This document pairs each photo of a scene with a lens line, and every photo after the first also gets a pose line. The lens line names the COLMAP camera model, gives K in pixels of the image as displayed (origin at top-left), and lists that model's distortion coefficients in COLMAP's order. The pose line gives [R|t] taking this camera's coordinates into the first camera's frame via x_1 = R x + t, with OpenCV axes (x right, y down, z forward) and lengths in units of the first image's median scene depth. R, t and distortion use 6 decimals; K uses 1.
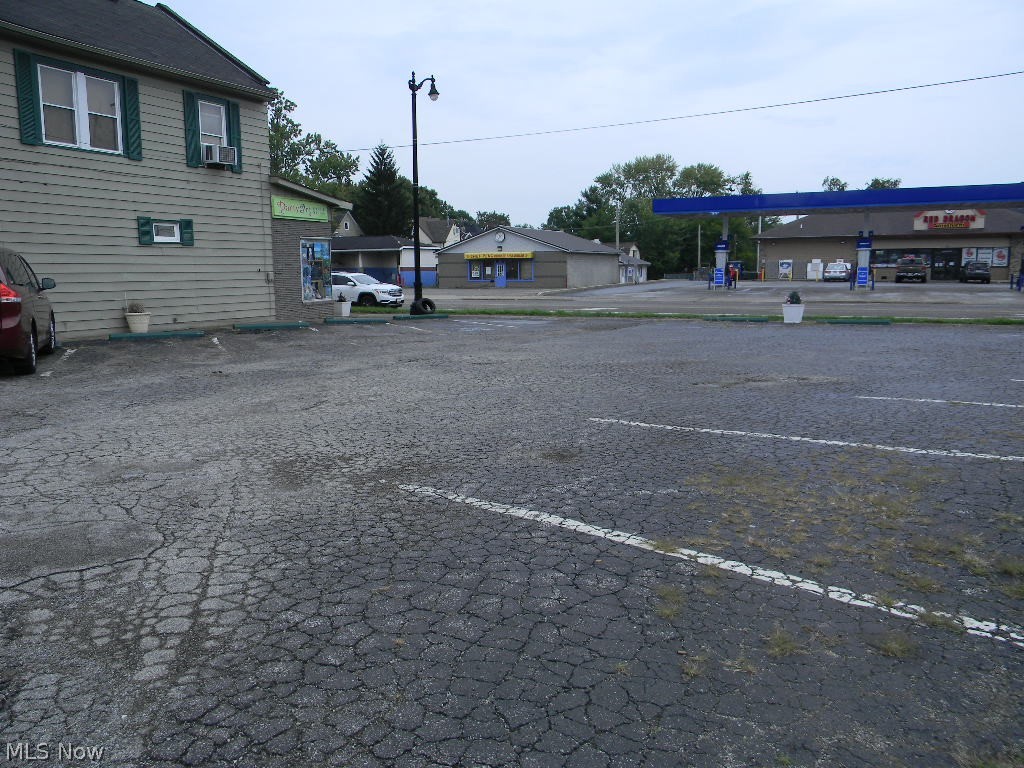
lens RADIAL K [[822.3, 0, 512.0], [0, 822.3, 384.0], [0, 0, 1]] dist [0.016106, -0.016437]
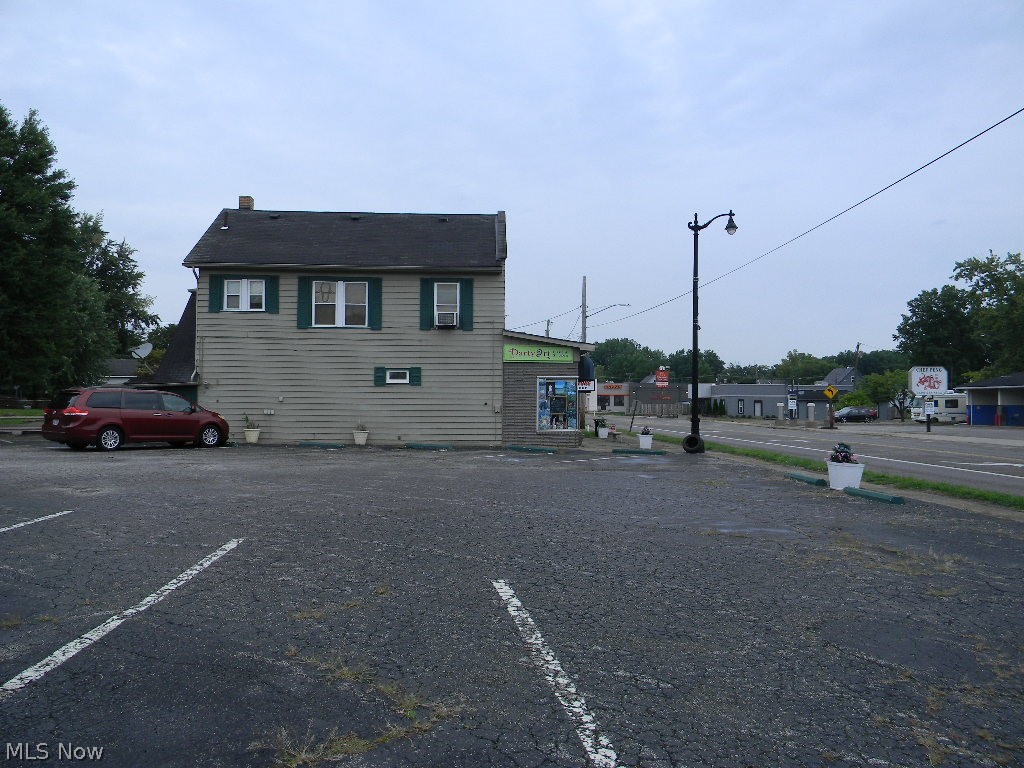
lens RADIAL K [[822.3, 0, 512.0], [0, 822.3, 384.0], [0, 0, 1]] dist [0.016106, -0.016437]
pose [[0.474099, -0.010524, -0.880408, 0.761214], [-0.132456, 0.987696, -0.083133, -0.063492], [0.870451, 0.156029, 0.466872, 0.410217]]
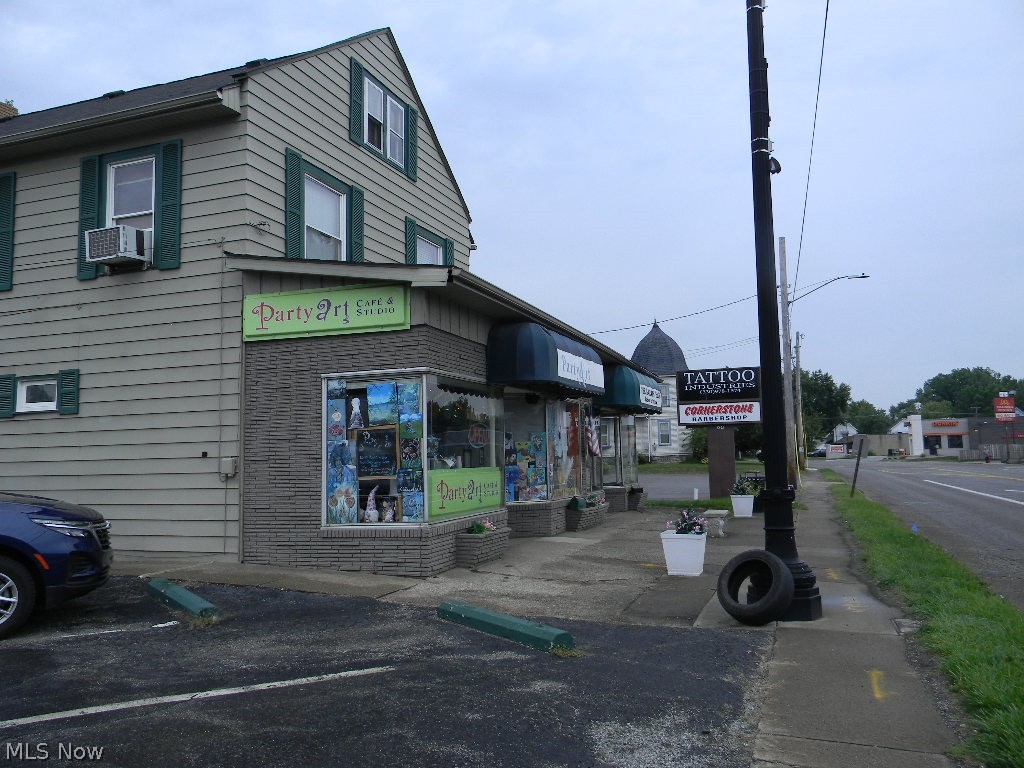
lens RADIAL K [[812.0, 0, 512.0], [0, 812.0, 384.0], [0, 0, 1]] dist [0.006339, 0.004980]
pose [[0.095108, -0.081929, -0.992090, 0.169380], [-0.119666, 0.988440, -0.093099, -0.144516], [0.988248, 0.127574, 0.084205, 1.049028]]
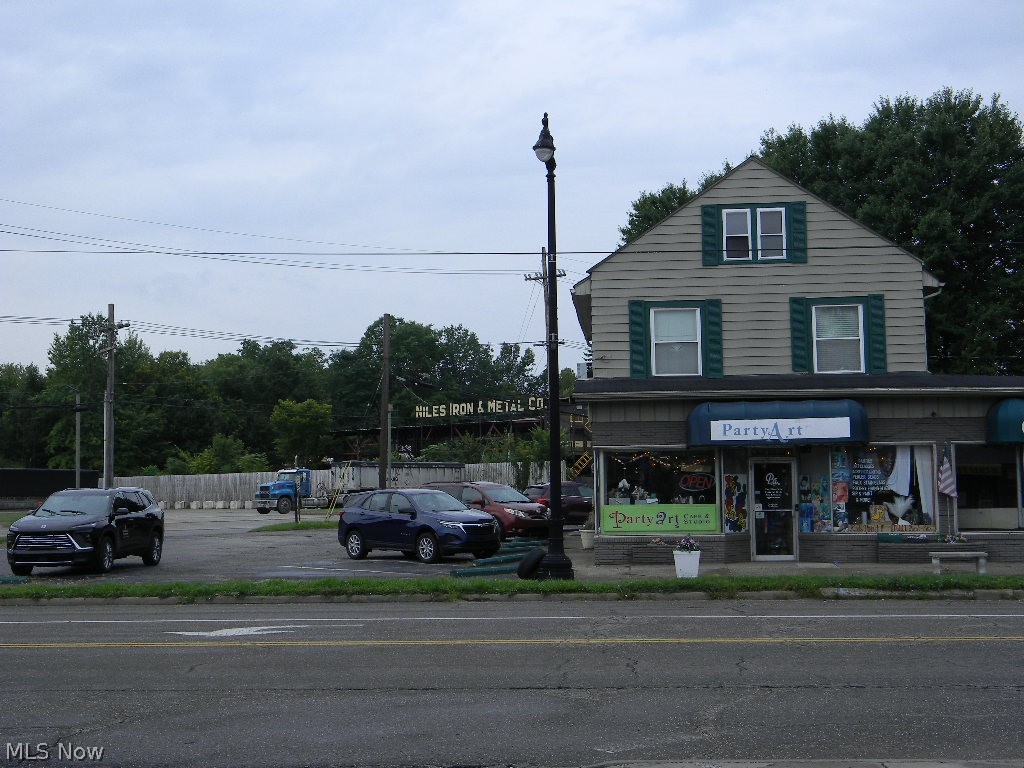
lens RADIAL K [[1426.4, 0, 512.0], [0, 1426.4, 384.0], [0, 0, 1]] dist [-0.007796, 0.004564]
pose [[-0.937249, -0.007194, -0.348586, 0.261743], [-0.028941, 0.997942, 0.057217, -0.305187], [0.347457, 0.063715, -0.935529, 2.152462]]
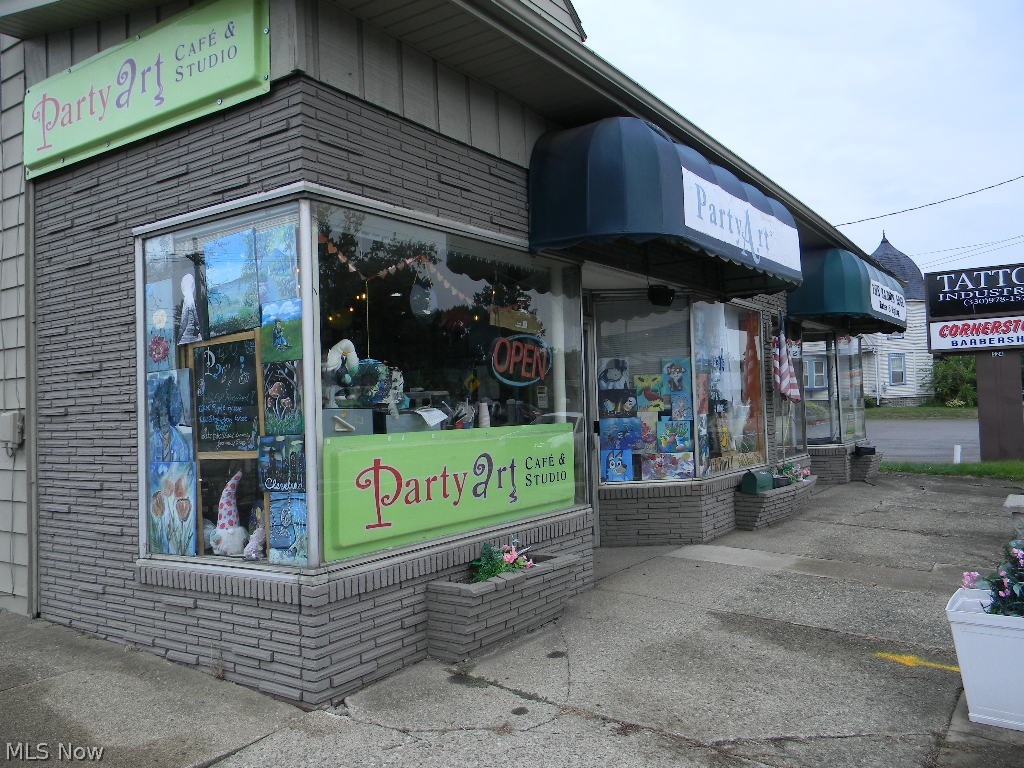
lens RADIAL K [[812.0, 0, 512.0], [0, 812.0, 384.0], [0, 0, 1]] dist [0.006339, 0.004980]
pose [[-0.157037, -0.015230, -0.987475, -0.078661], [-0.104632, 0.994510, 0.001301, -0.149857], [0.982034, 0.103526, -0.157768, 1.108818]]
